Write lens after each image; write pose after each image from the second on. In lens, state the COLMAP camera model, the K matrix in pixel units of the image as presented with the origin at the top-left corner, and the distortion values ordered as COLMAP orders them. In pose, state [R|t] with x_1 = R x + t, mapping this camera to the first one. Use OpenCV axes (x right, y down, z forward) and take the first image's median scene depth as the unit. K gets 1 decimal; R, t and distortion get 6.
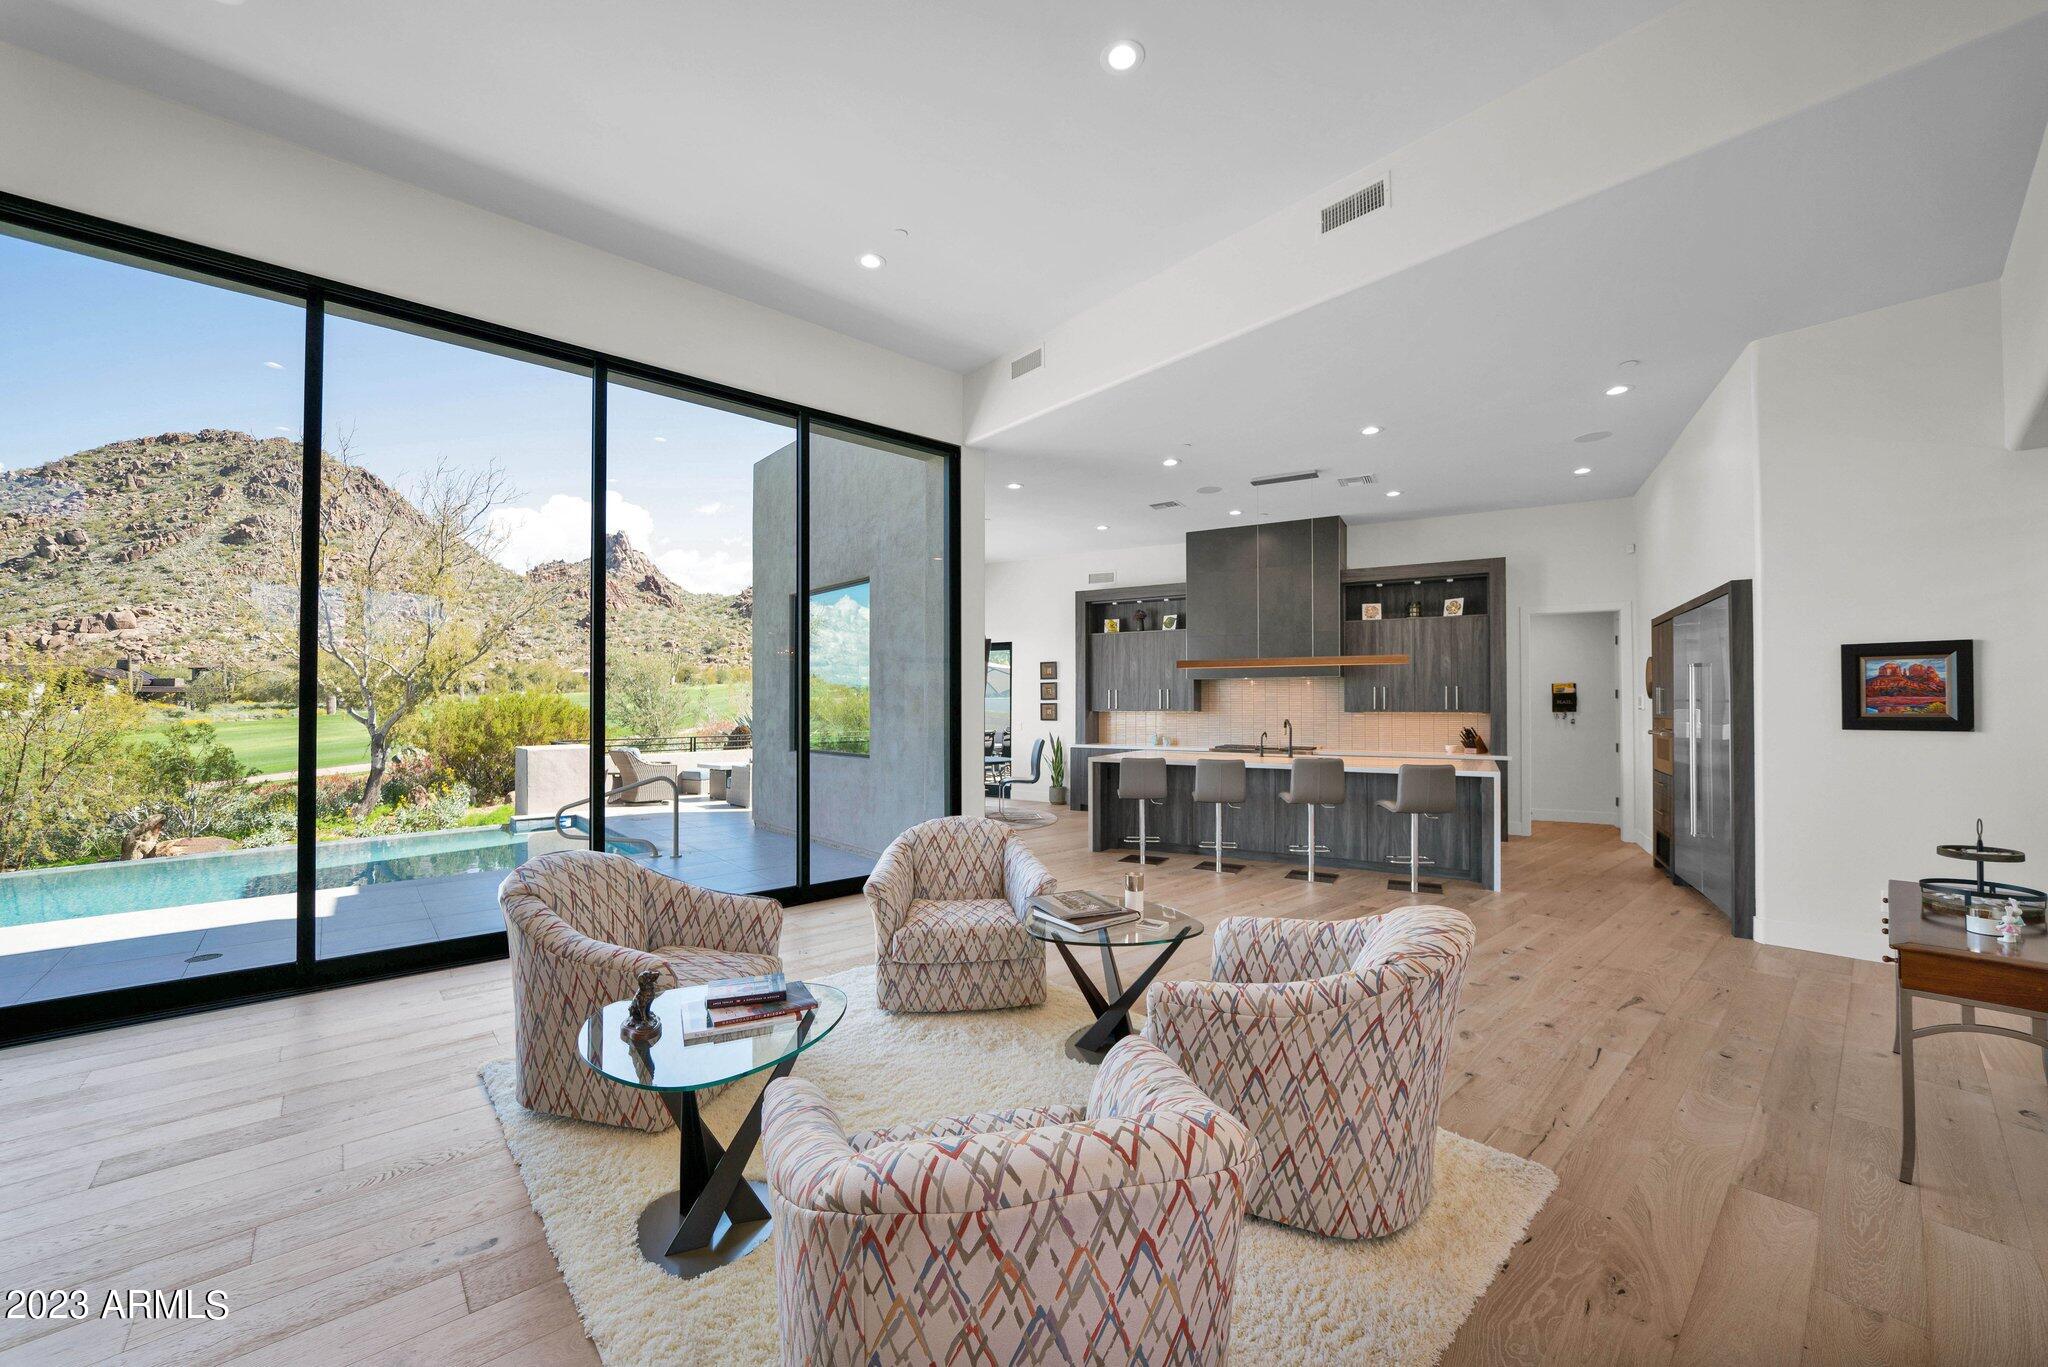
lens RADIAL K [[779.0, 0, 1017.9], [0, 779.0, 698.6], [0, 0, 1]] dist [-0.015809, 0.002970]
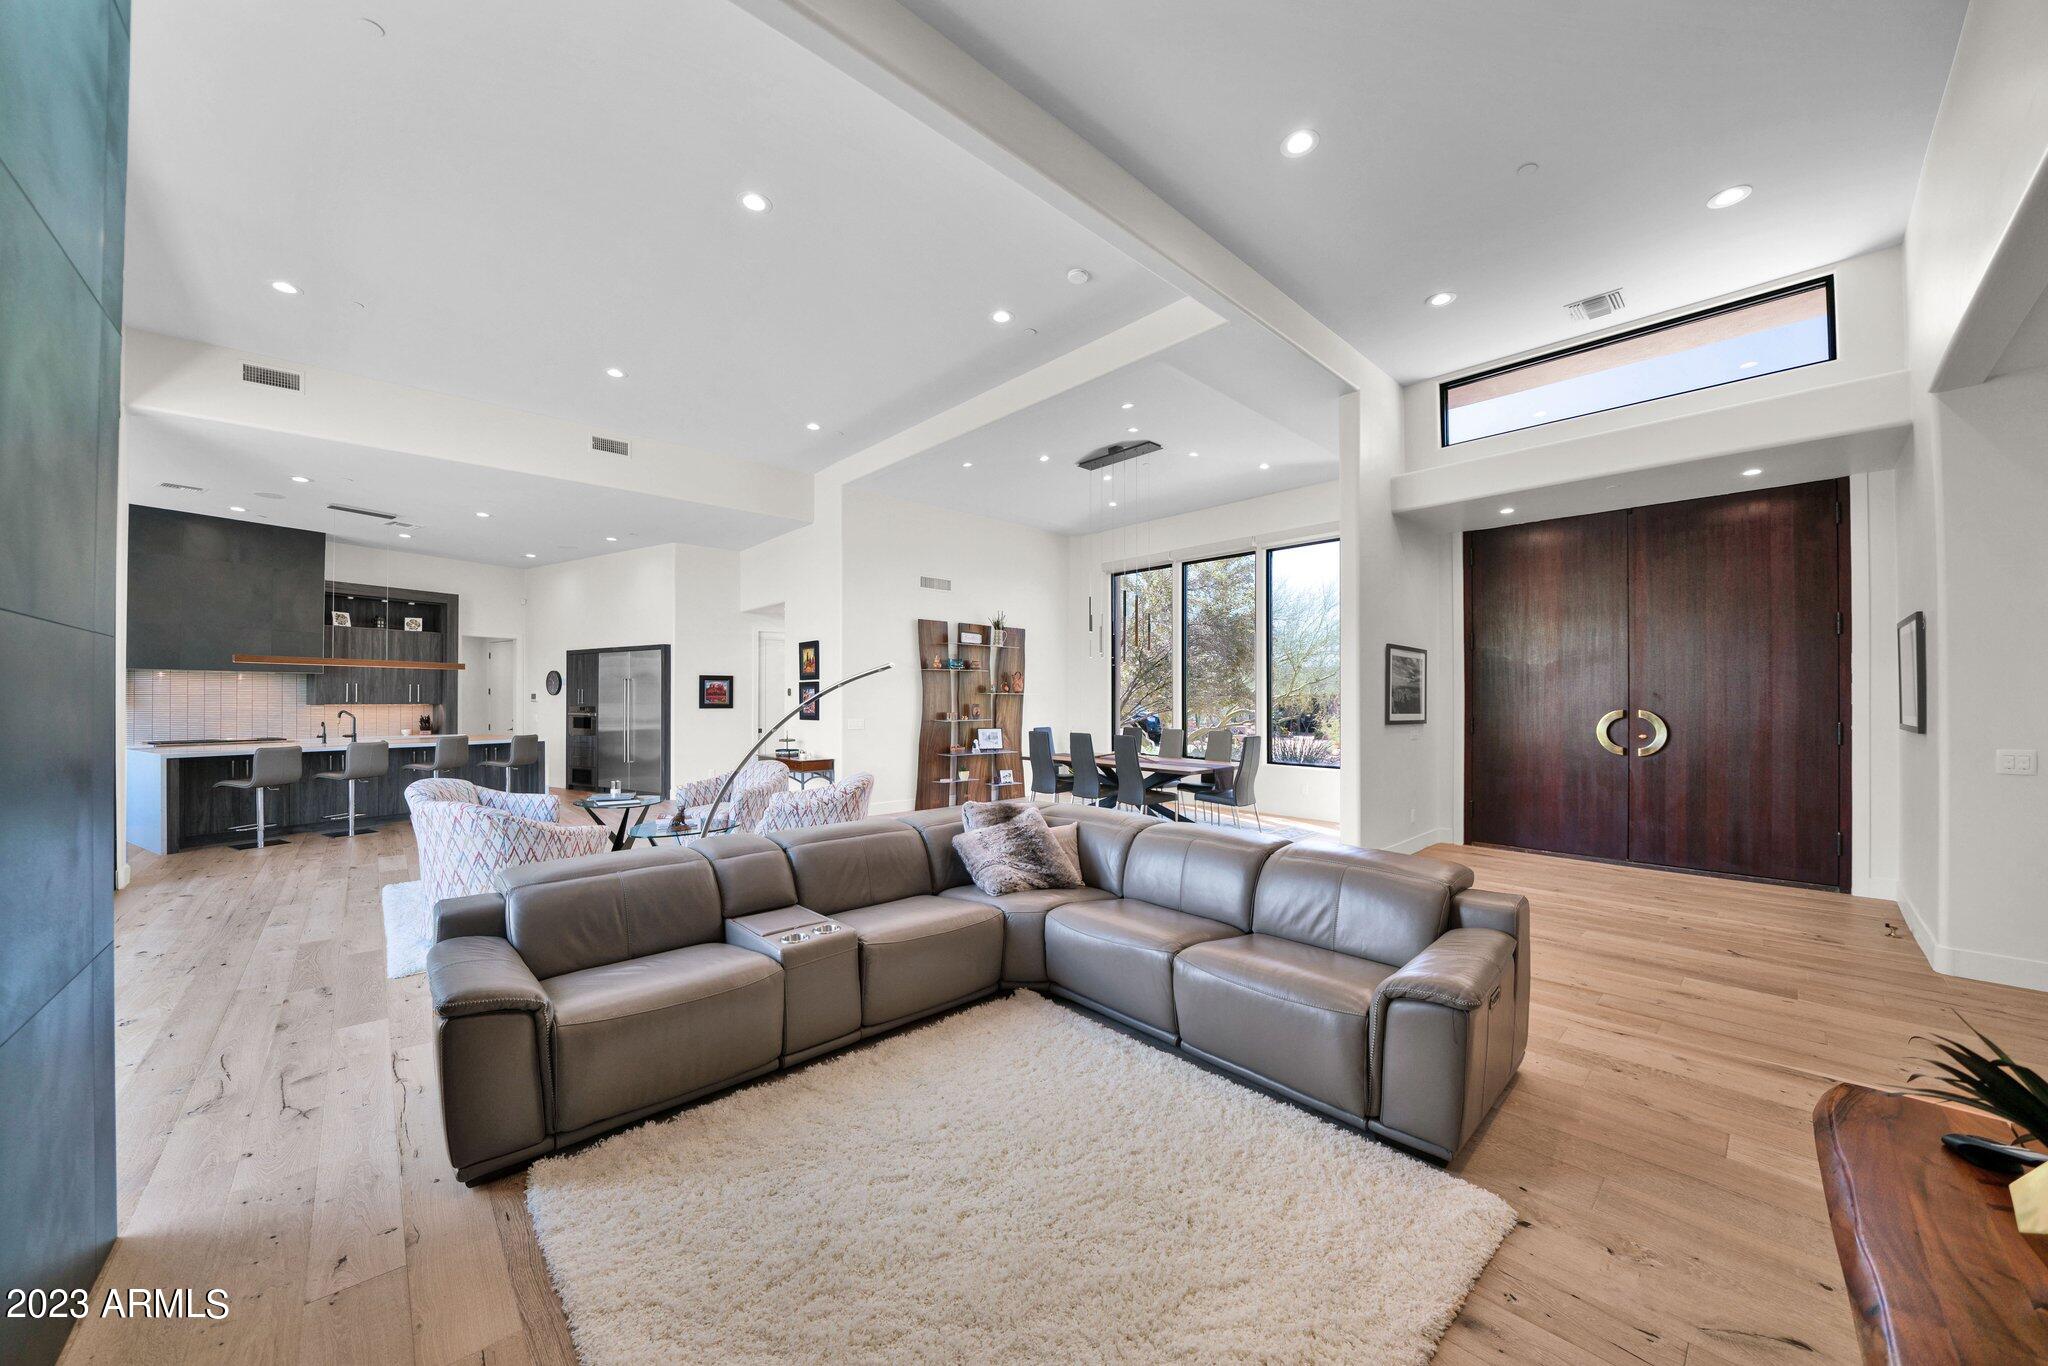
lens RADIAL K [[725.6, 0, 1027.2], [0, 725.6, 695.9], [0, 0, 1]] dist [-0.017249, 0.000018]
pose [[-0.026406, 0.004603, 0.999641, -0.647486], [-0.008467, 0.999952, -0.004828, 0.000652], [-0.999615, -0.008591, -0.026366, -0.009295]]
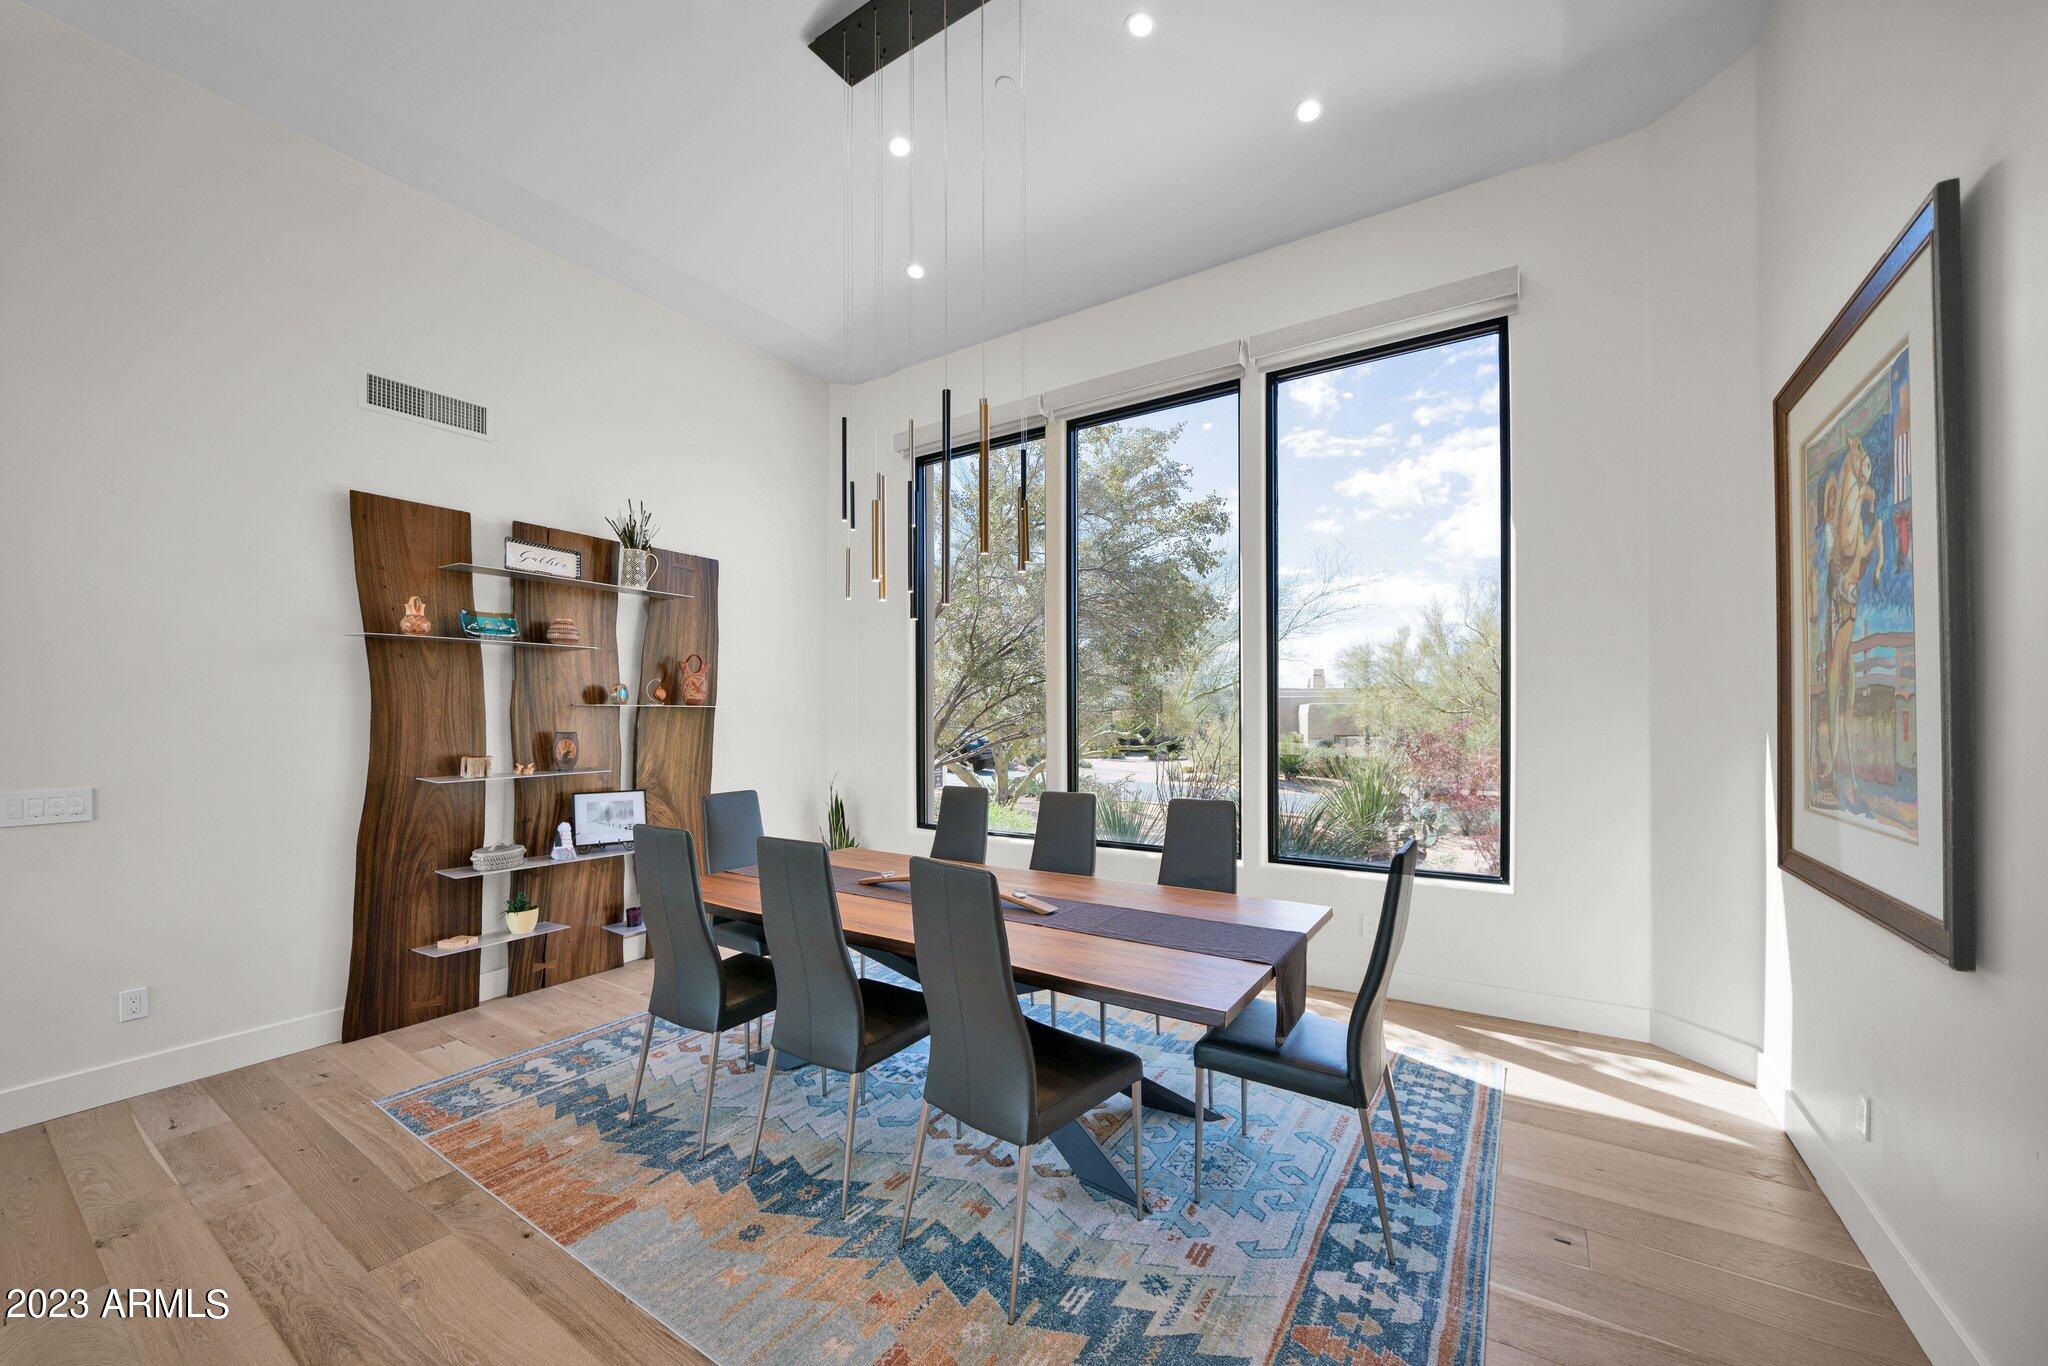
lens RADIAL K [[773.1, 0, 1018.1], [0, 773.1, 714.8], [0, 0, 1]] dist [-0.007947, 0.000039]
pose [[-0.258792, 0.005557, 0.965917, -0.062339], [-0.002731, 0.999975, -0.006485, -0.000103], [-0.965929, -0.004316, -0.258771, -0.100024]]
